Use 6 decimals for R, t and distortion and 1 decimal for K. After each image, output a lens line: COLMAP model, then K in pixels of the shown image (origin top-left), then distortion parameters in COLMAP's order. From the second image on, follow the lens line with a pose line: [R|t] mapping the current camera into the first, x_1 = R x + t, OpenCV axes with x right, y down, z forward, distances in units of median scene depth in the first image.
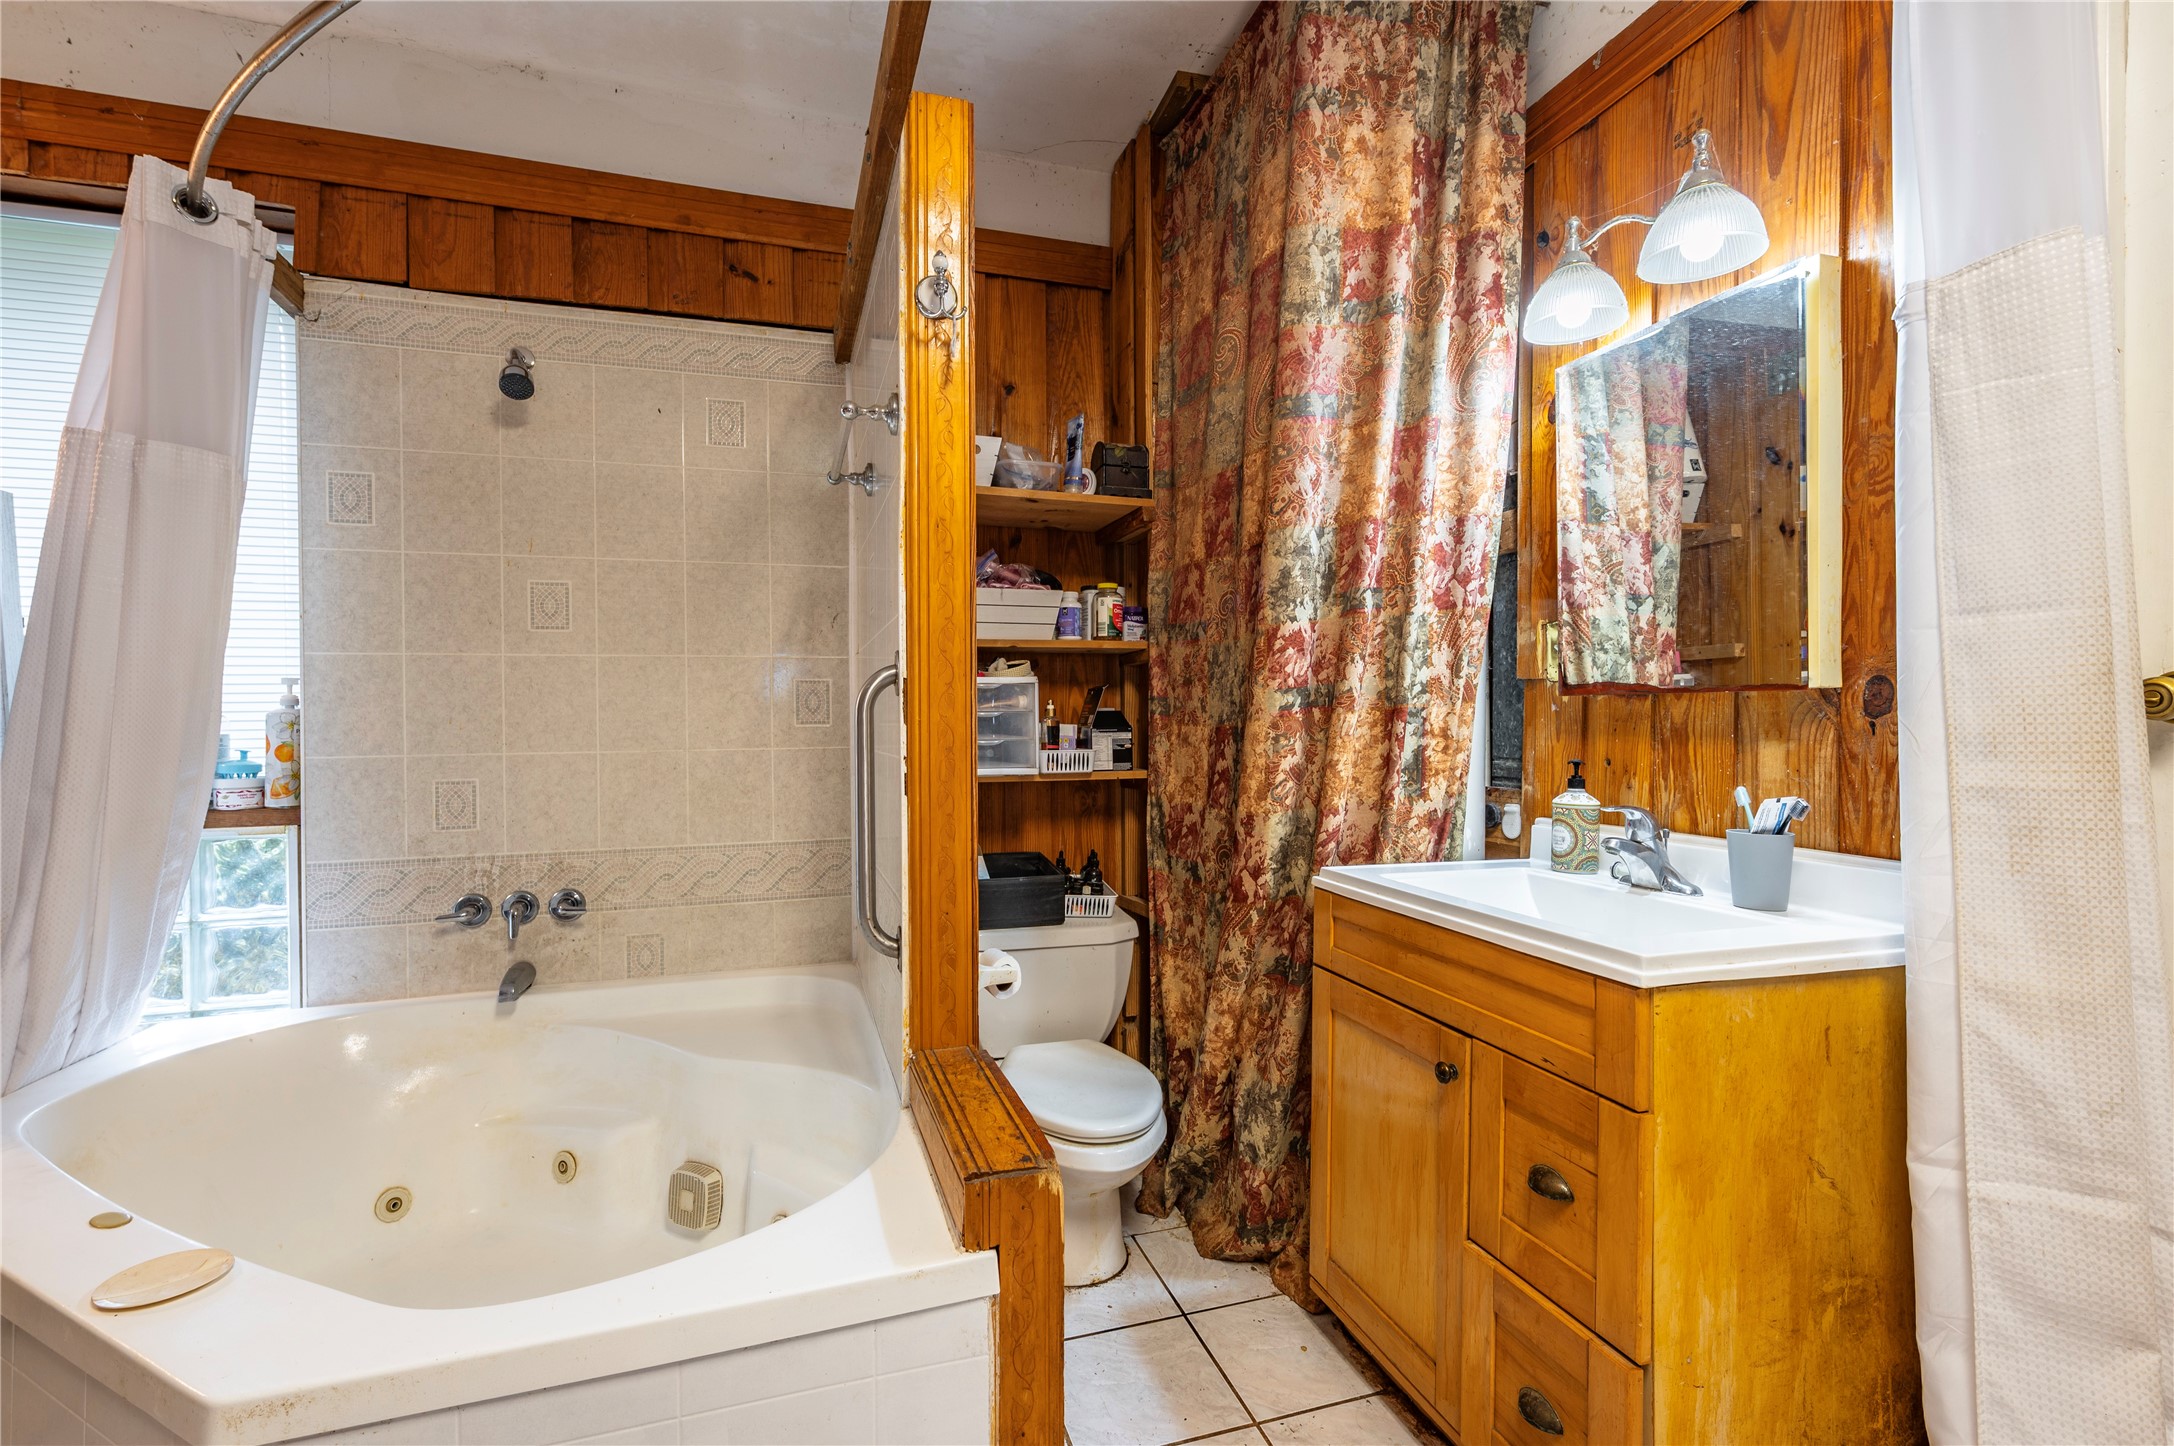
lens RADIAL K [[978.9, 0, 1100.9], [0, 978.9, 717.8], [0, 0, 1]] dist [0.001833, -0.000301]
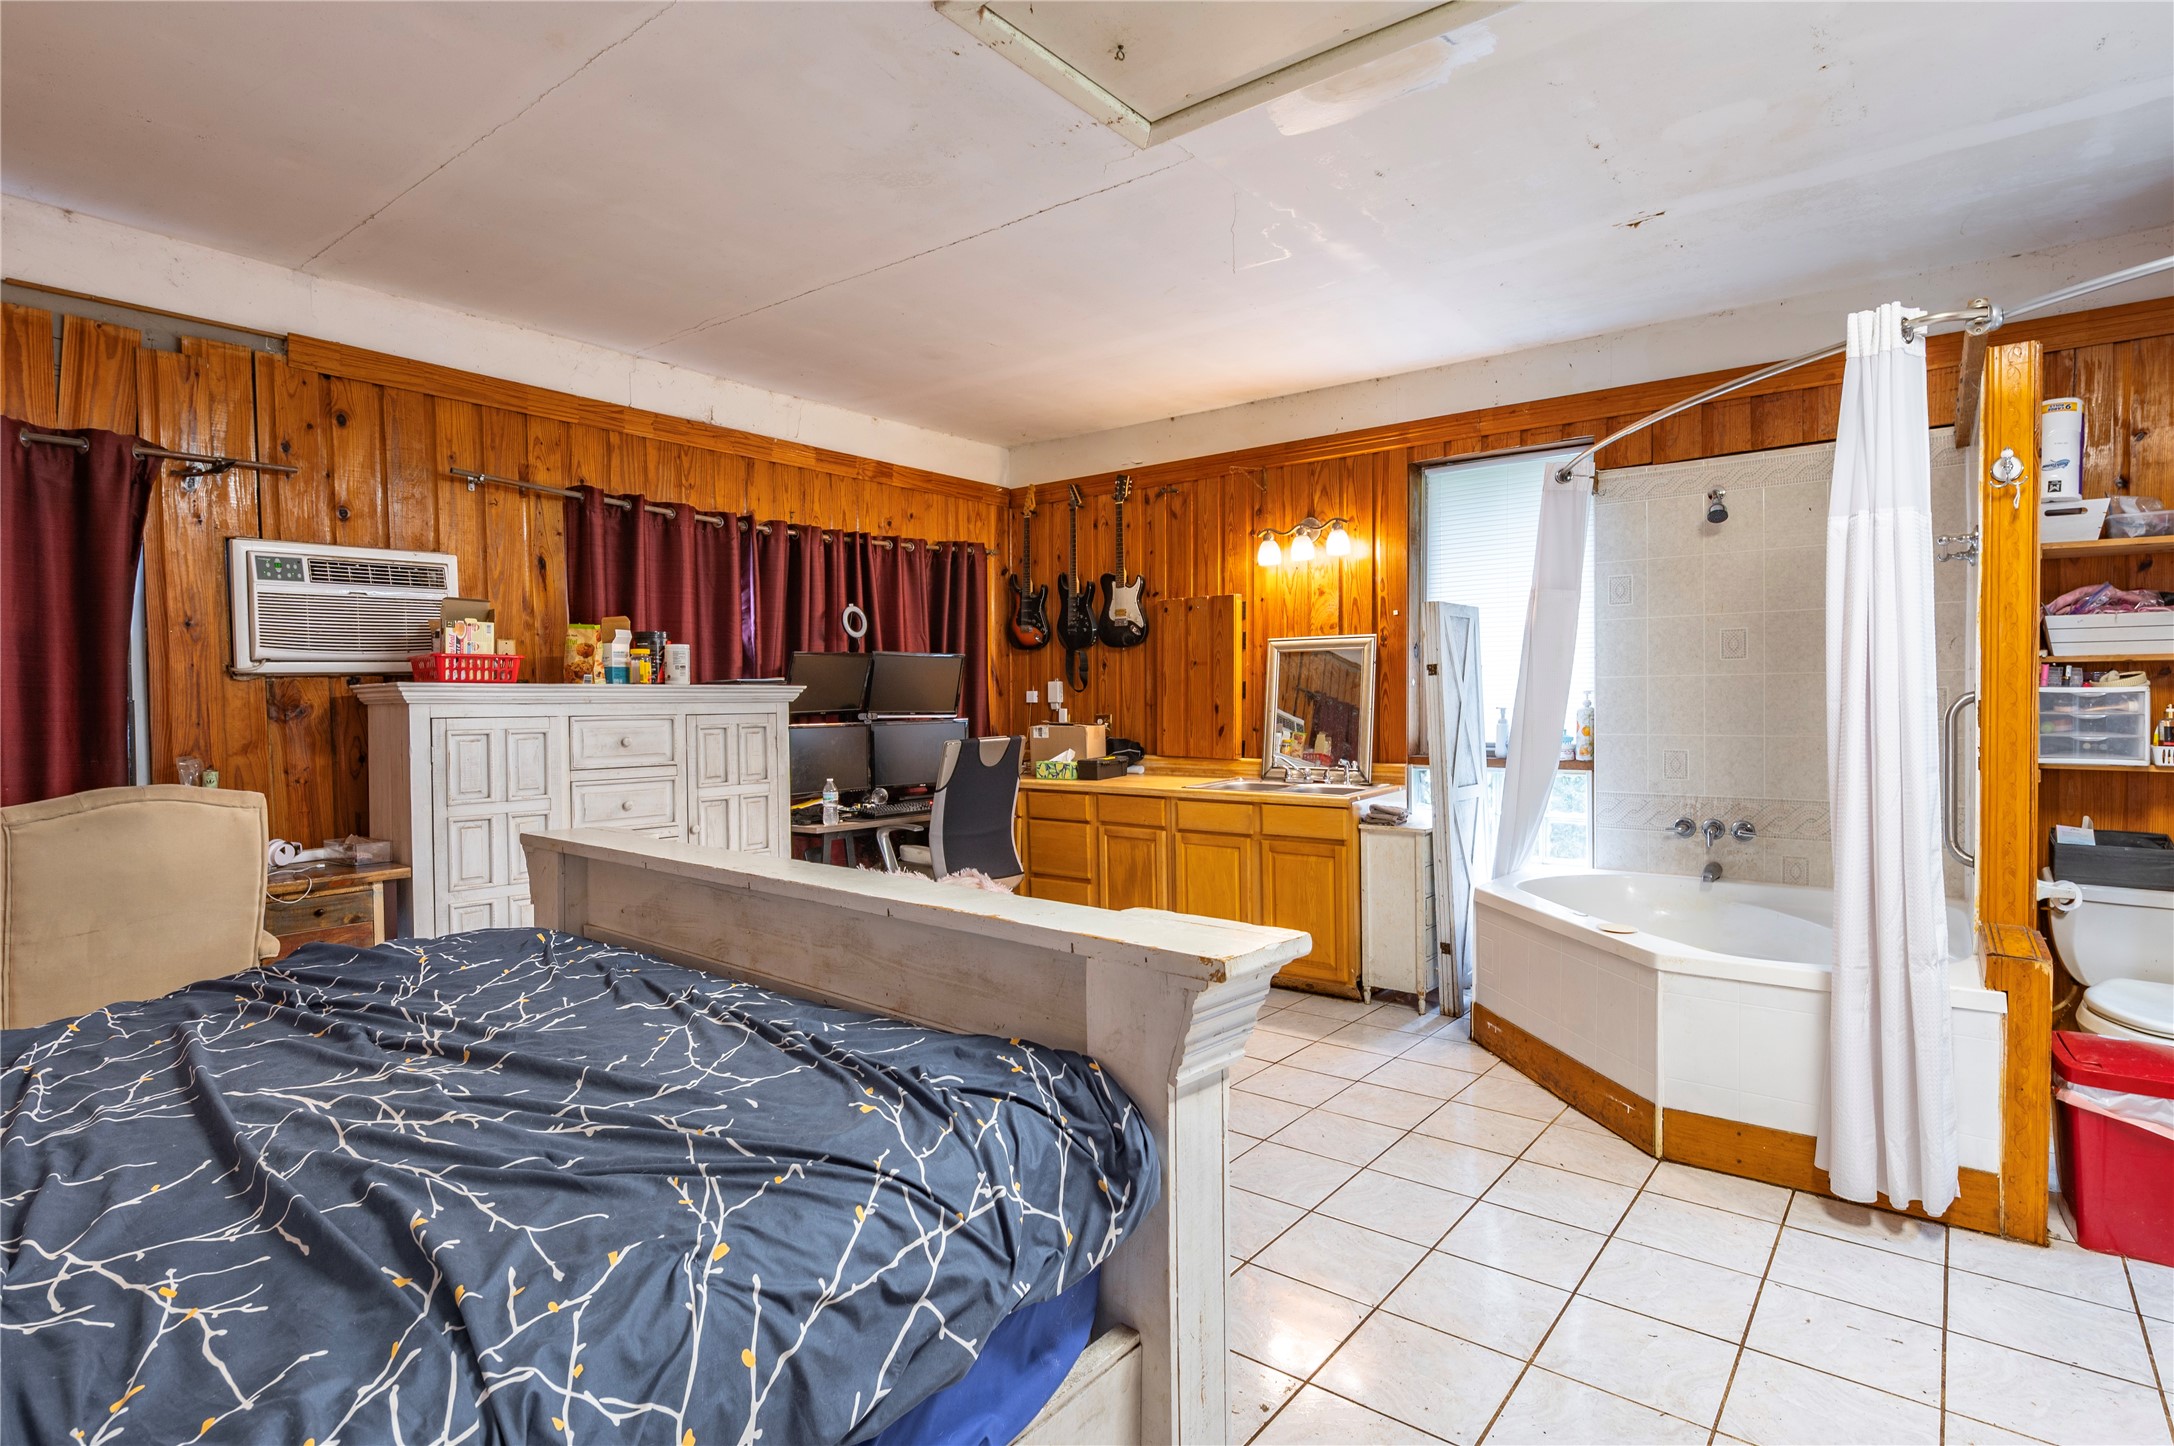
lens RADIAL K [[1095.4, 0, 1091.3], [0, 1095.4, 719.0], [0, 0, 1]] dist [0.003551, 0.000463]
pose [[0.559121, 0.019083, -0.828867, 0.350821], [0.004272, 0.999655, 0.025897, -0.043760], [0.829075, -0.018021, 0.558846, -0.905032]]
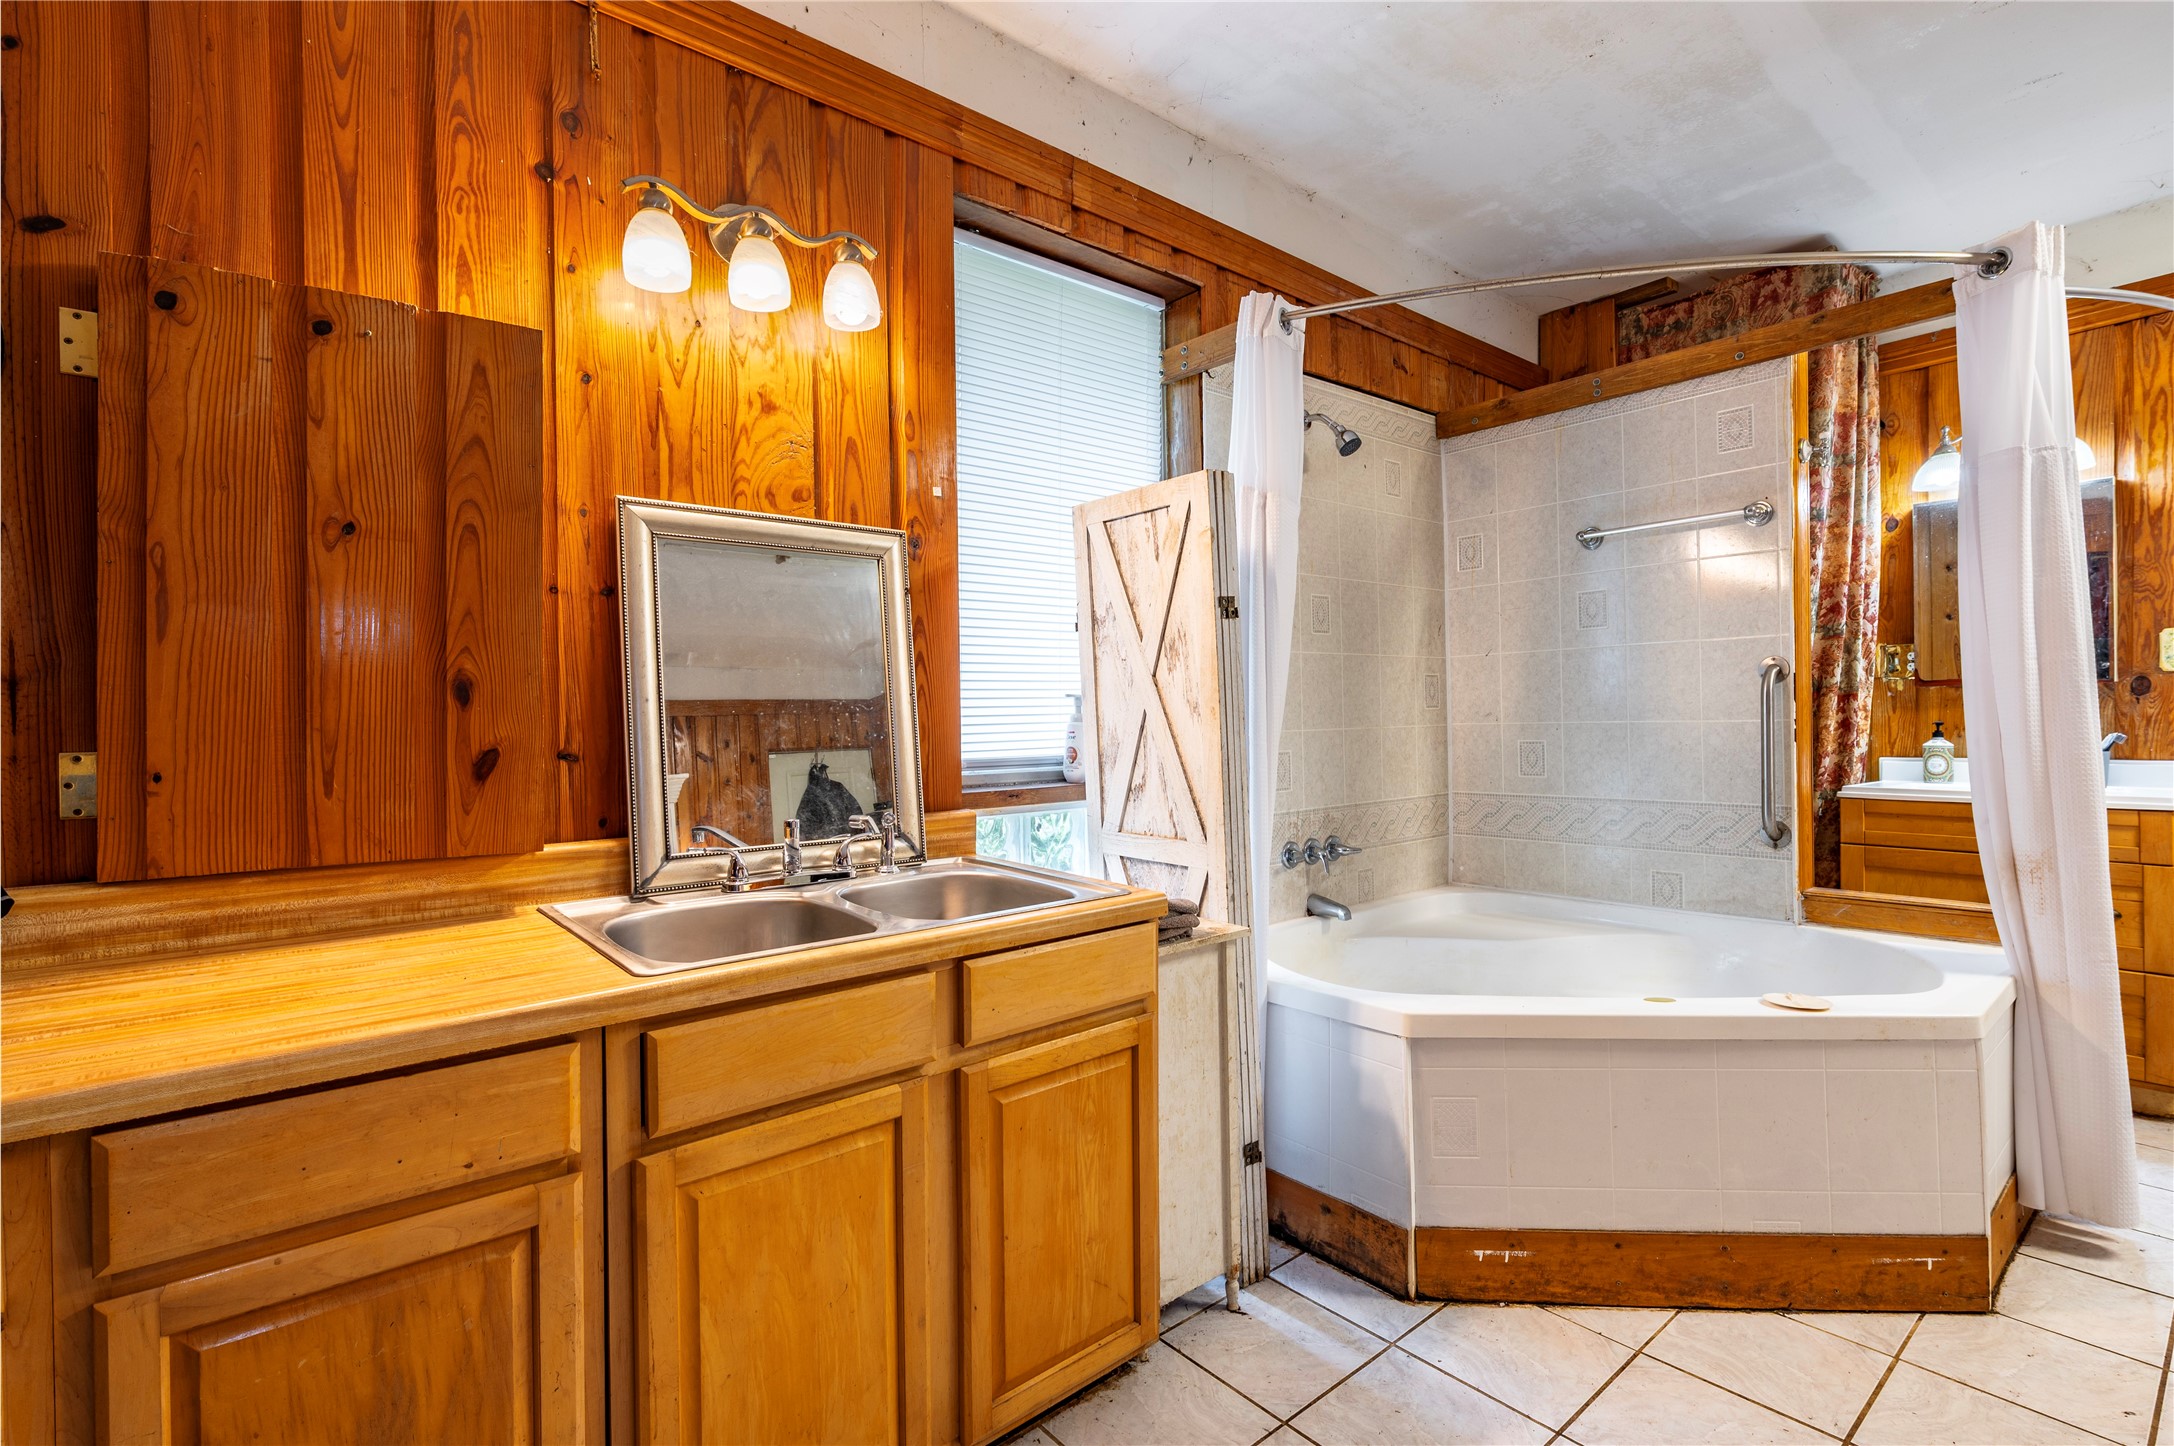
lens RADIAL K [[1008.1, 0, 1094.6], [0, 1008.1, 716.0], [0, 0, 1]] dist [-0.005085, 0.000371]
pose [[0.923473, -0.007531, 0.383588, -1.369494], [0.009056, 0.999957, -0.002170, 0.018433], [-0.383555, 0.005477, 0.923502, -0.100246]]
